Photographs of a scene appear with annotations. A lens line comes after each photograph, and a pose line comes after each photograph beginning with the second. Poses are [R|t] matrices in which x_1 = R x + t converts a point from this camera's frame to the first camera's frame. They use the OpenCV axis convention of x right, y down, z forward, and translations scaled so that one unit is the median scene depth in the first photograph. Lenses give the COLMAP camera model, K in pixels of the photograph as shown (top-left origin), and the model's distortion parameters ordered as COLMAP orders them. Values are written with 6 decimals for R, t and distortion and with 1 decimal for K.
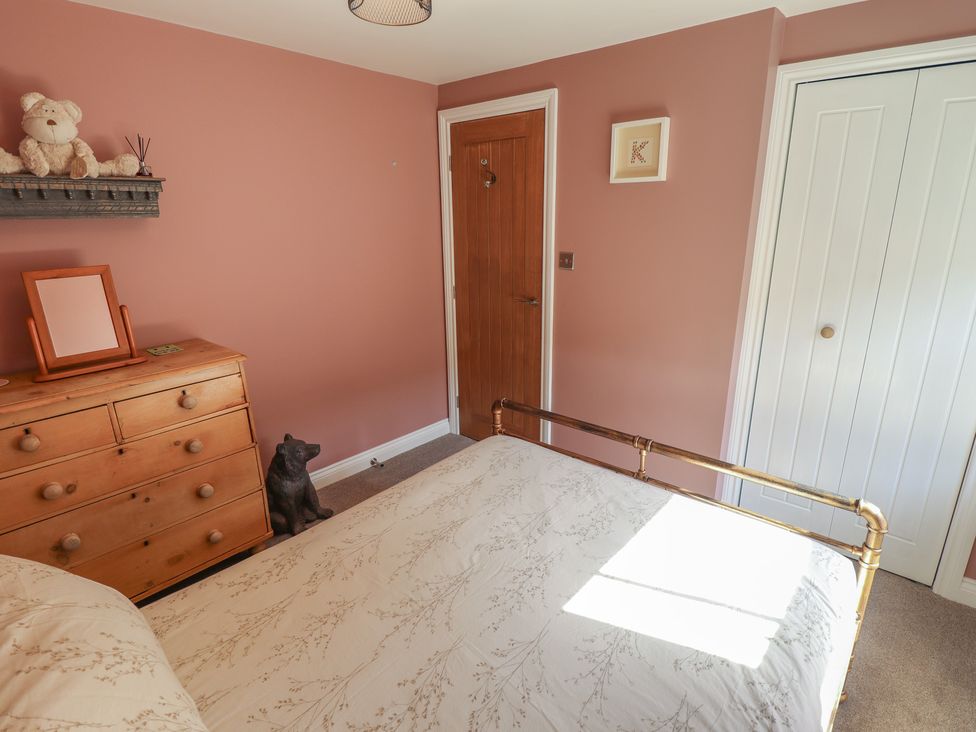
lens RADIAL K [[520.0, 0, 493.5], [0, 520.0, 363.4], [0, 0, 1]] dist [-0.002213, -0.015972]
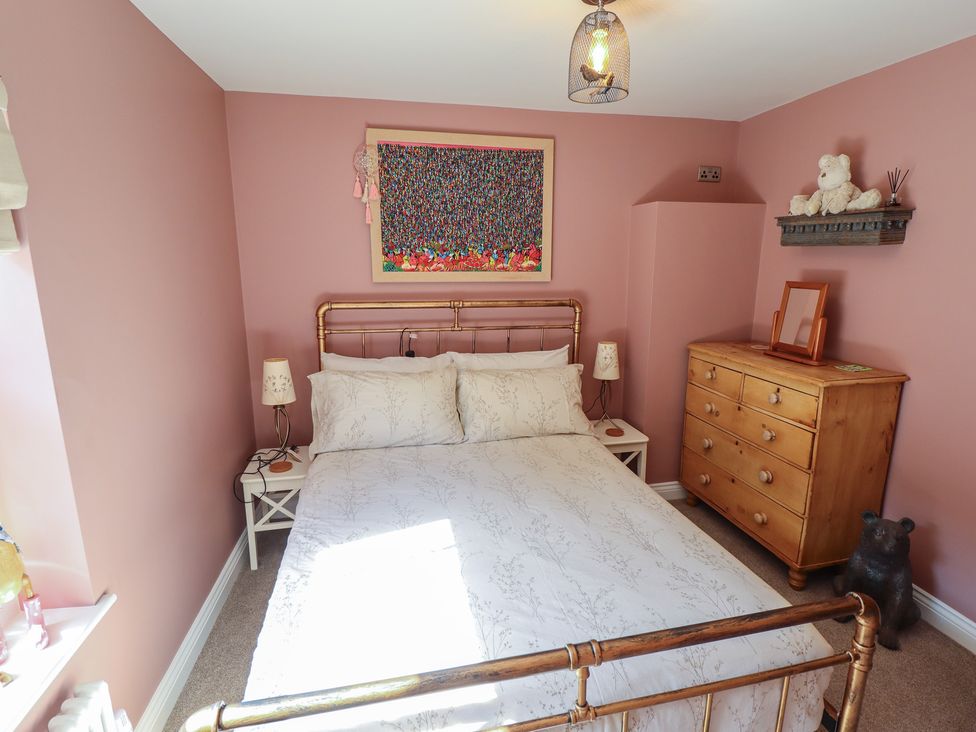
lens RADIAL K [[520.0, 0, 493.5], [0, 520.0, 363.4], [0, 0, 1]] dist [-0.002213, -0.015972]
pose [[-0.611149, 0.169787, -0.773091, 0.798903], [-0.218579, 0.902538, 0.371009, -0.333994], [0.760737, 0.395724, -0.514473, 1.223132]]
